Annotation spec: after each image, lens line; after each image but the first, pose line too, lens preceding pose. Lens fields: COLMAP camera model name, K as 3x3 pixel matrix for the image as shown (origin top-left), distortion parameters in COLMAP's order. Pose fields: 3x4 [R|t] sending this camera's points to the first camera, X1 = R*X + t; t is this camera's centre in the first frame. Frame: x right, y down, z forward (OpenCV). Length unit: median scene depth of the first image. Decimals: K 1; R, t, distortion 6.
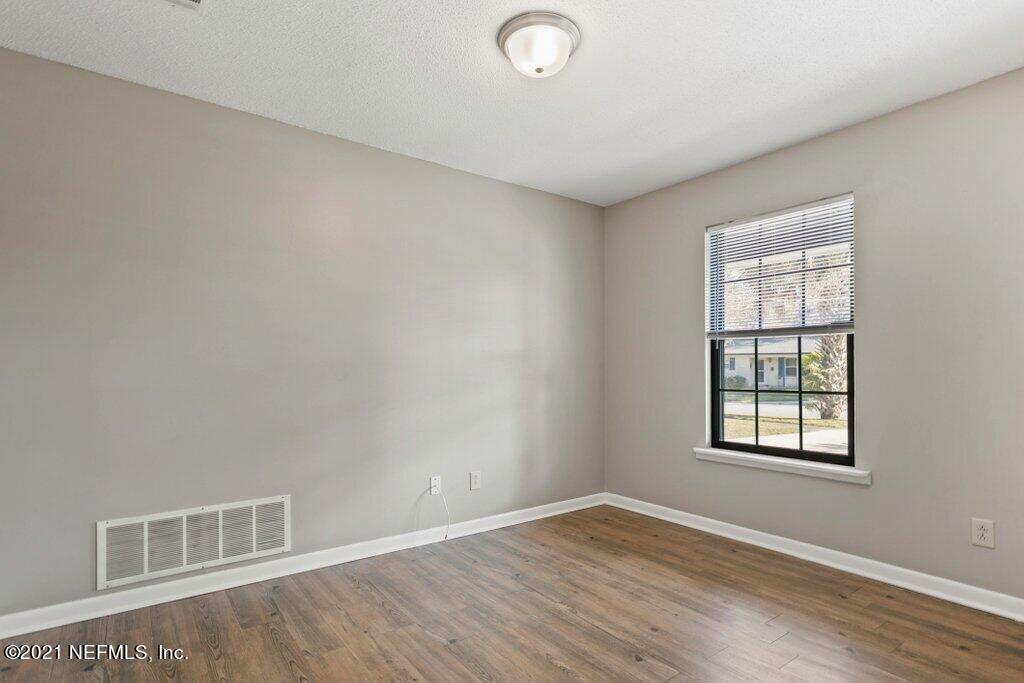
lens RADIAL K [[532.4, 0, 510.5], [0, 532.4, 368.2], [0, 0, 1]] dist [0.003865, 0.000922]
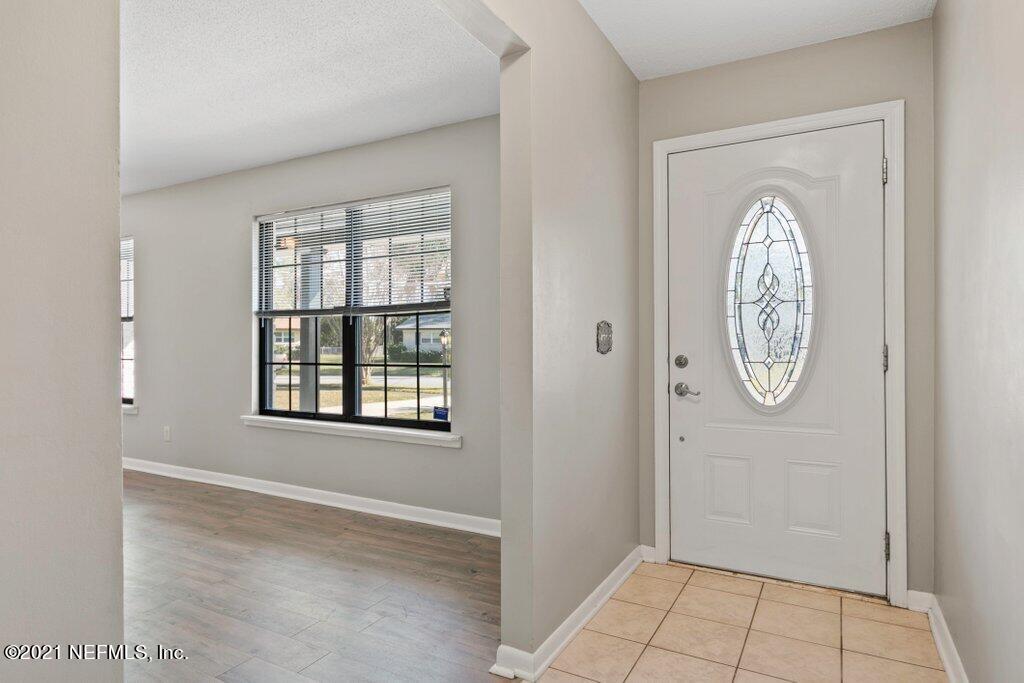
lens RADIAL K [[676.1, 0, 512.0], [0, 676.1, 341.5], [0, 0, 1]] dist [0.050501, 0.000584]
pose [[0.937532, 0.001736, 0.347895, 0.787543], [-0.000831, 0.999996, -0.002749, -0.002083], [-0.347899, 0.002288, 0.937529, -1.081969]]
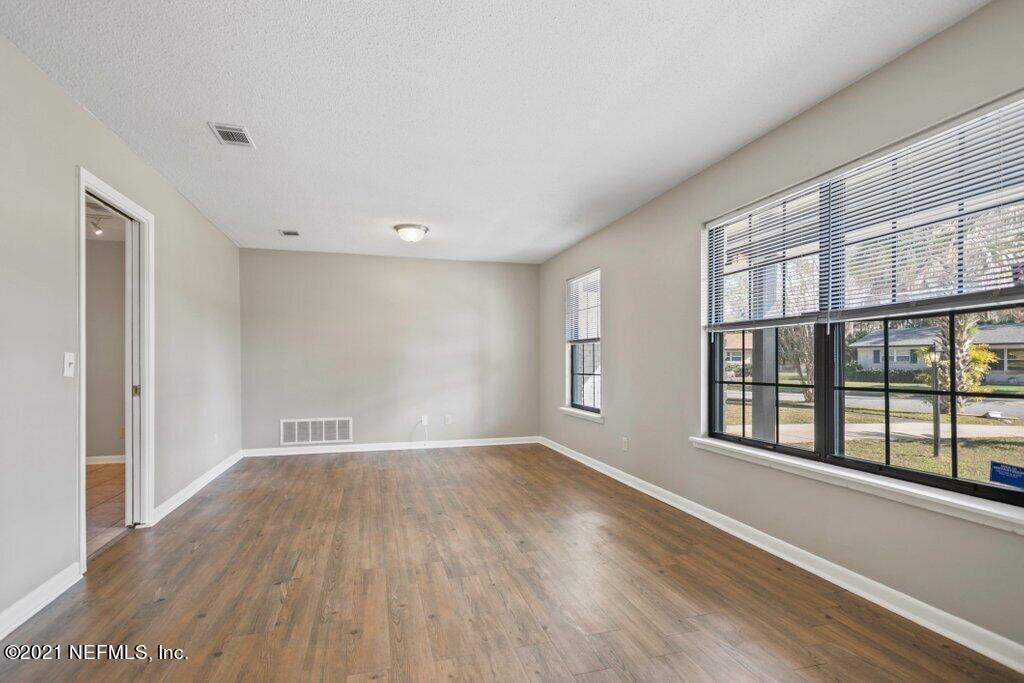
lens RADIAL K [[513.3, 0, 511.3], [0, 513.3, 363.6], [0, 0, 1]] dist [-0.000439, 0.000068]
pose [[0.930983, 0.000053, -0.365062, 0.794535], [0.000966, 0.999996, 0.002609, 0.002165], [0.365061, -0.002782, 0.930979, -0.618189]]
